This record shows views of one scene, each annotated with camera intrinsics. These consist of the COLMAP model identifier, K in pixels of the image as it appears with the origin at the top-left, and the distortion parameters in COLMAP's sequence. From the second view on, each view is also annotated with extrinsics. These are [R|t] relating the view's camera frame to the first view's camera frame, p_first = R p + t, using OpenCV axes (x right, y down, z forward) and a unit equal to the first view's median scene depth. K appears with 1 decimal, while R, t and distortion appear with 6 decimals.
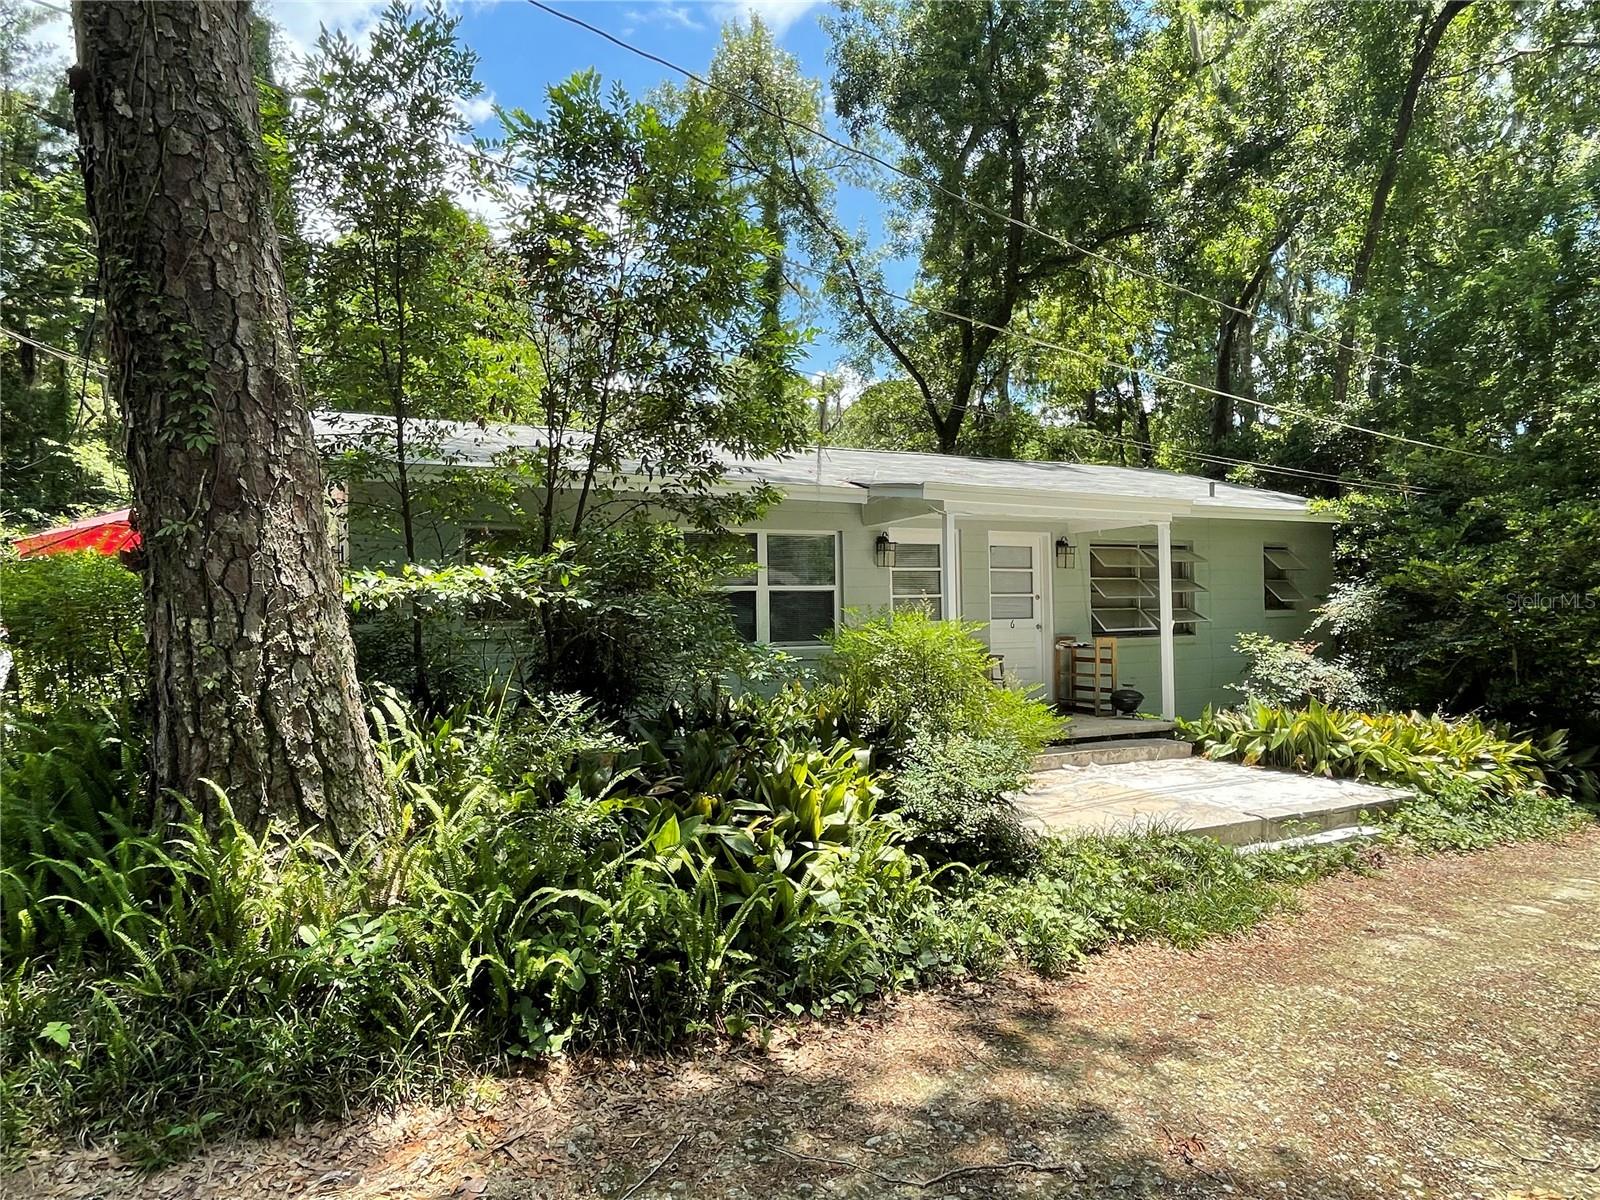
lens RADIAL K [[931.2, 0, 799.4], [0, 931.2, 605.8], [0, 0, 1]] dist [0.001723, 0.000115]
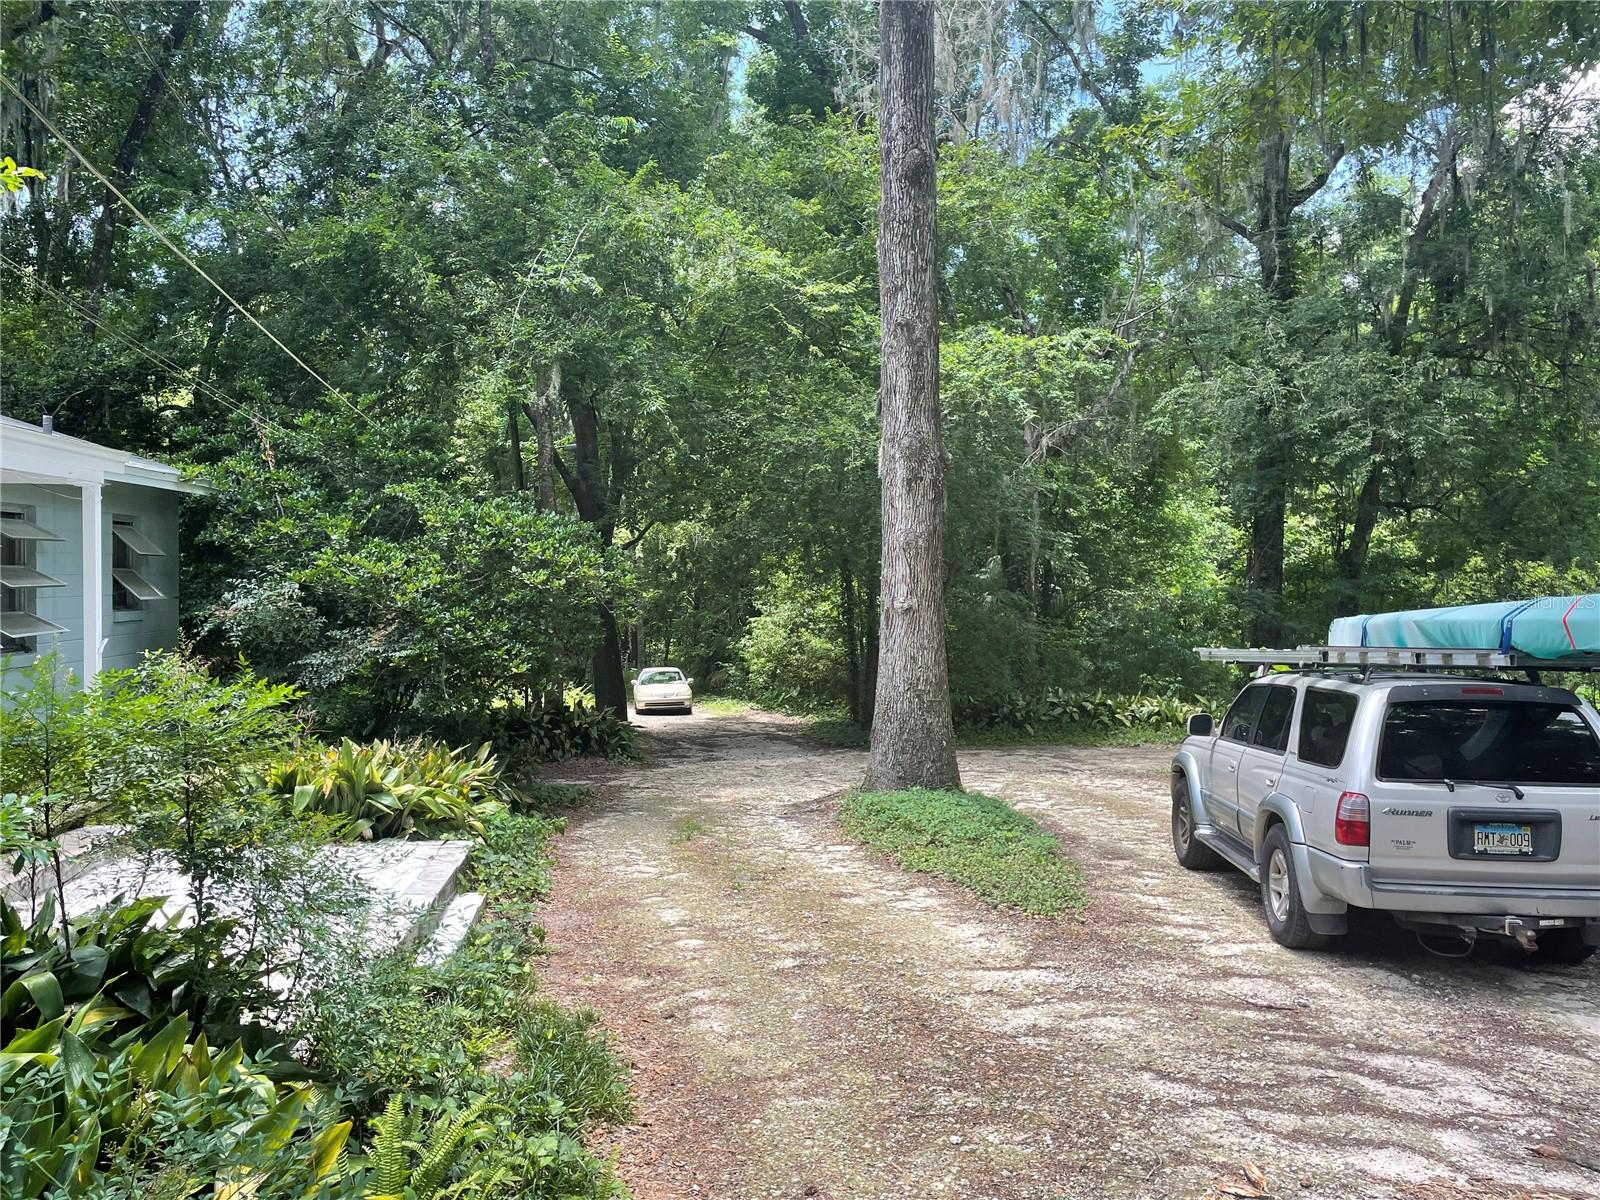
lens RADIAL K [[1203.7, 0, 800.2], [0, 1203.7, 595.0], [0, 0, 1]] dist [0.003666, 0.000333]
pose [[0.400377, -0.001085, 0.916350, -0.227229], [-0.010887, 0.999923, 0.005941, -0.033650], [-0.916286, -0.012355, 0.400335, 0.265099]]
